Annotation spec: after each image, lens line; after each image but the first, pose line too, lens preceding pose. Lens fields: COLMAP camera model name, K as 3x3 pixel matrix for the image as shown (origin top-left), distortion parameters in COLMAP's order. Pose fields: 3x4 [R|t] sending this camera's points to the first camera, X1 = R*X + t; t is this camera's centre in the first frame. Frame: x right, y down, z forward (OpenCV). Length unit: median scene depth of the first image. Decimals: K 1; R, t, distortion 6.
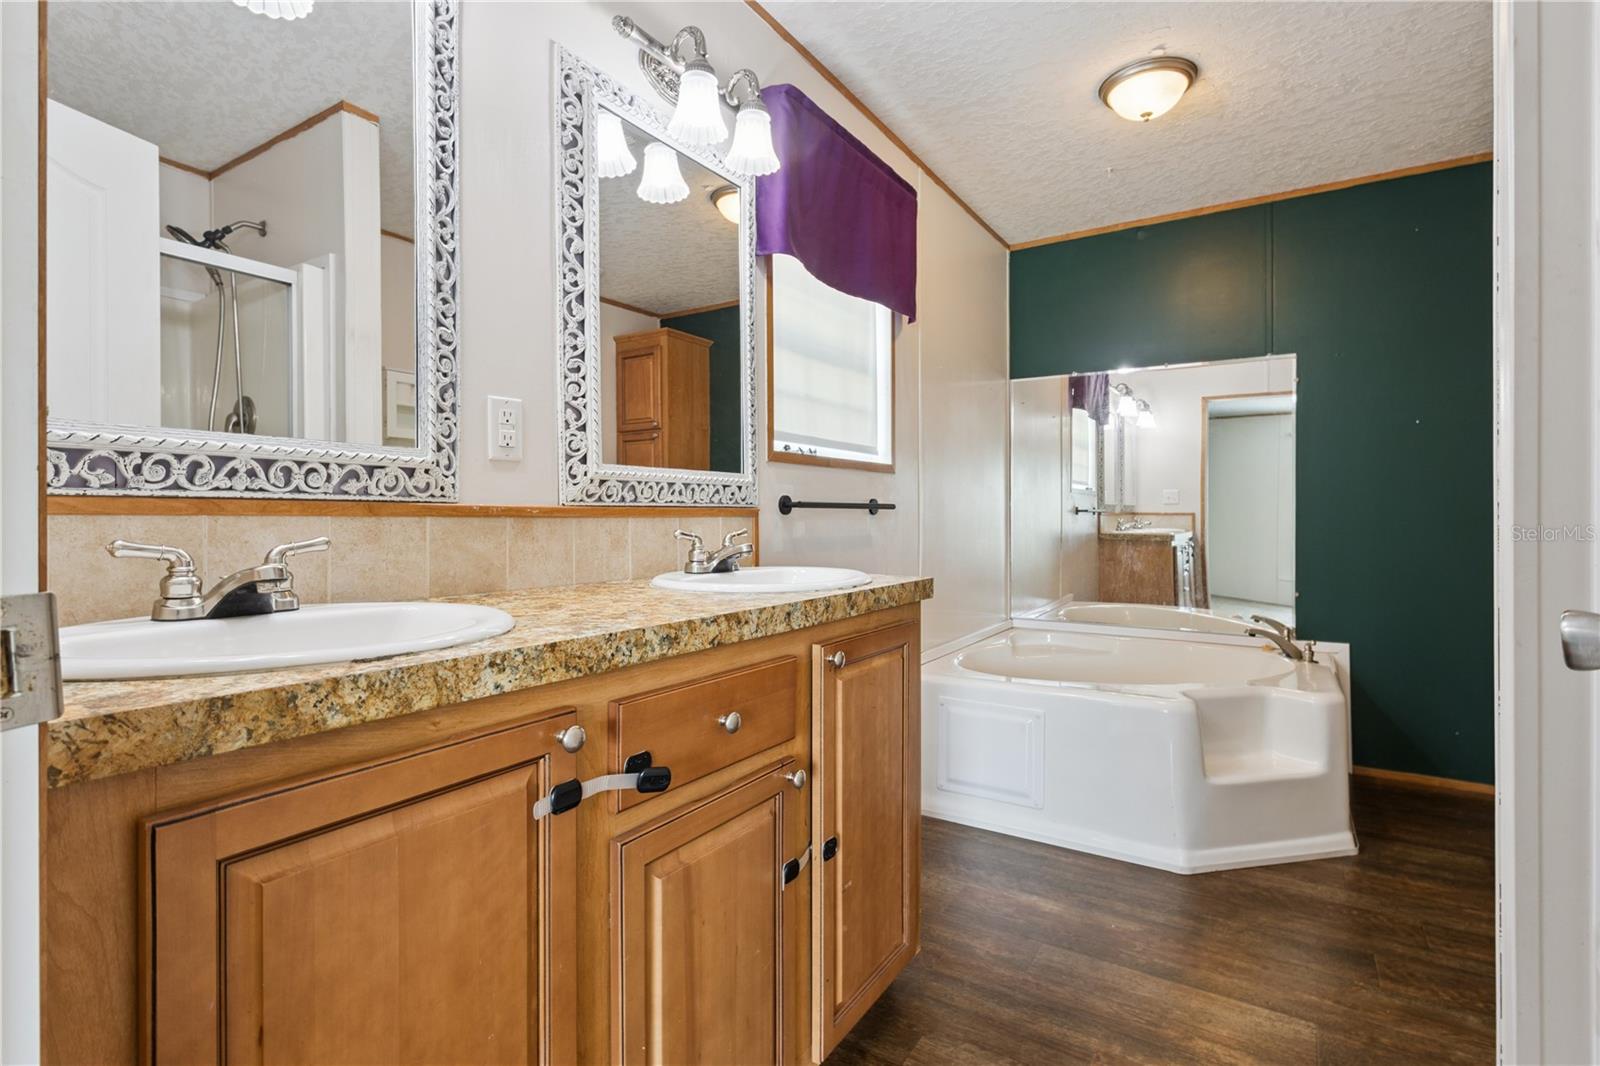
lens RADIAL K [[772.0, 0, 792.5], [0, 772.0, 522.0], [0, 0, 1]] dist [0.003520, 0.001195]
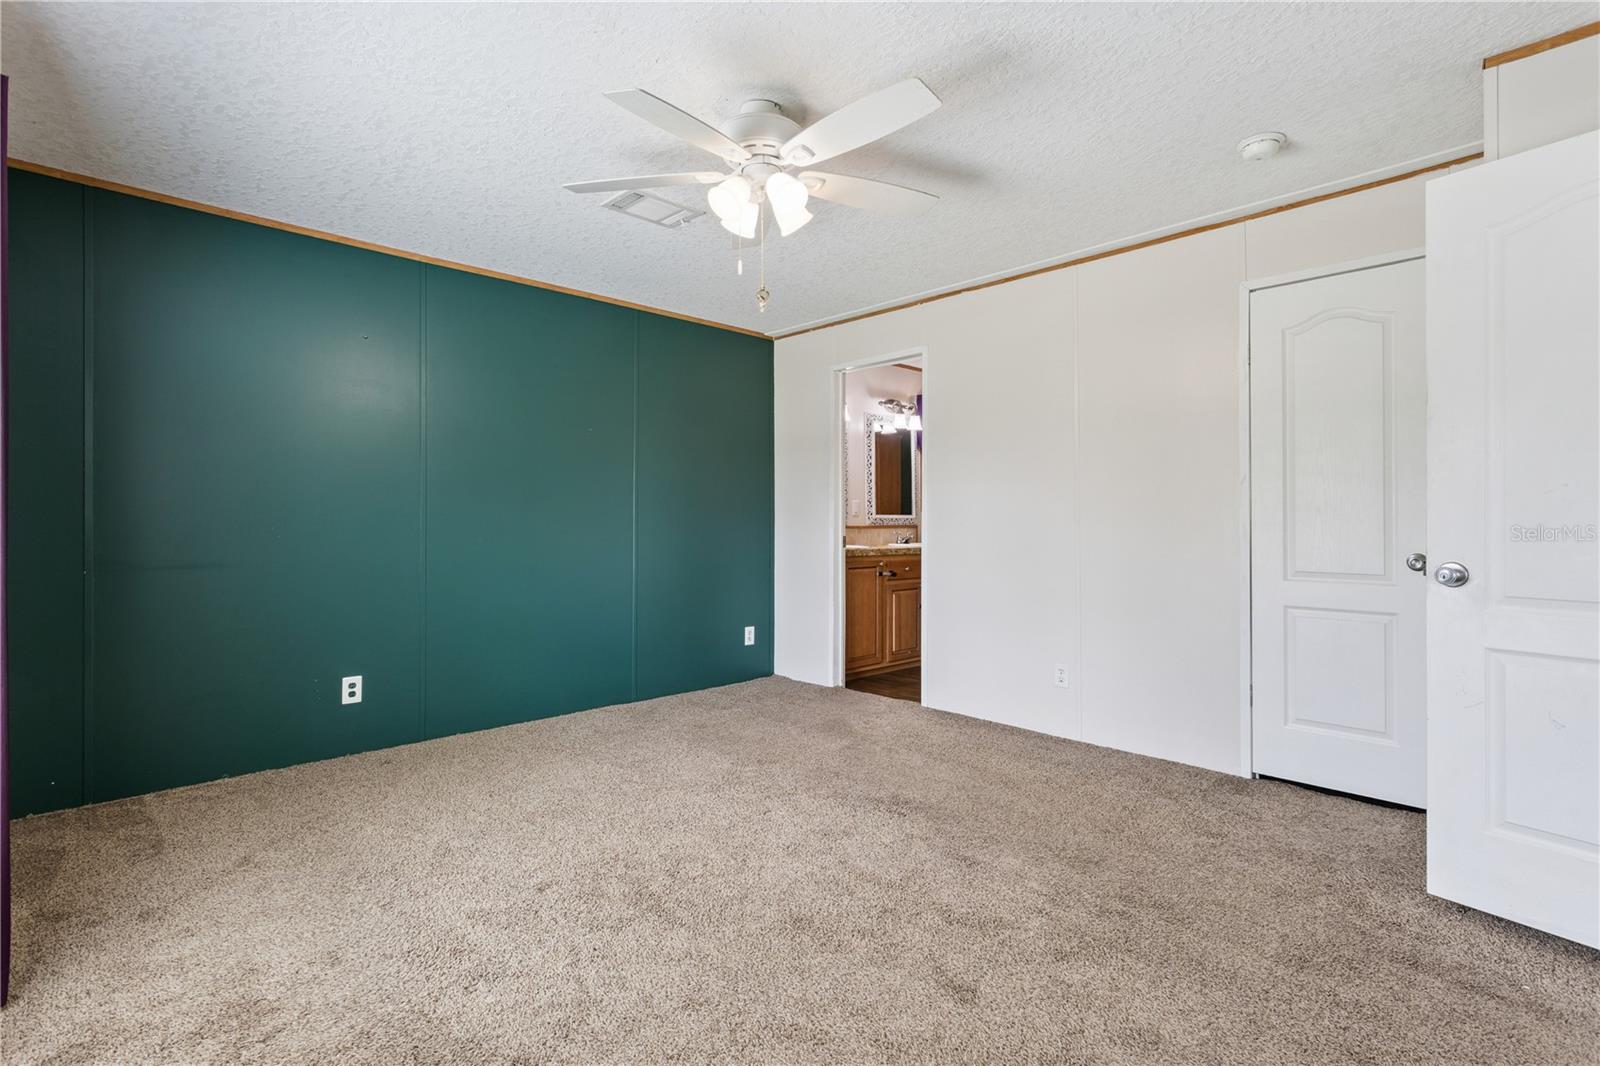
lens RADIAL K [[772.0, 0, 790.1], [0, 772.0, 525.2], [0, 0, 1]] dist [0.003520, 0.001195]
pose [[0.970297, 0.003923, -0.241885, 0.418029], [-0.002969, 0.999986, 0.004309, -0.057005], [0.241898, -0.003463, 0.970295, -4.301358]]
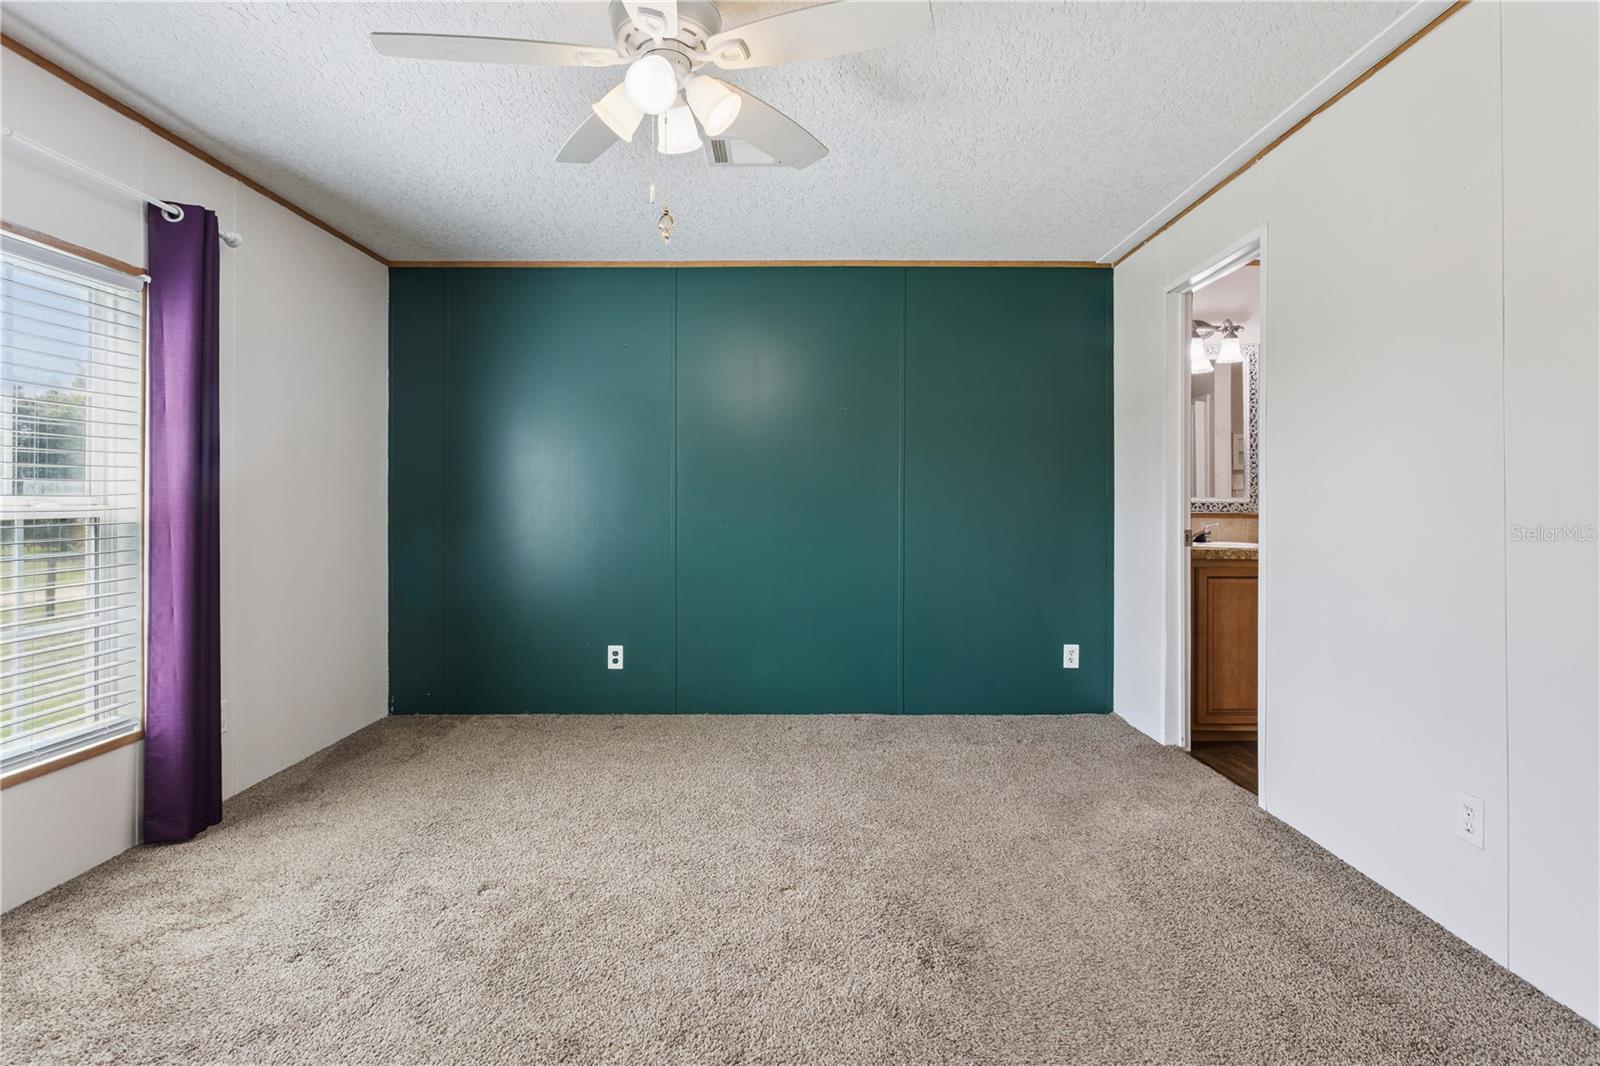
lens RADIAL K [[772.0, 0, 780.0], [0, 772.0, 505.5], [0, 0, 1]] dist [0.003520, 0.001195]
pose [[0.529230, -0.000647, -0.848478, 1.458680], [0.000945, 1.000000, -0.000173, -0.071371], [0.848478, -0.000710, 0.529230, -2.798431]]
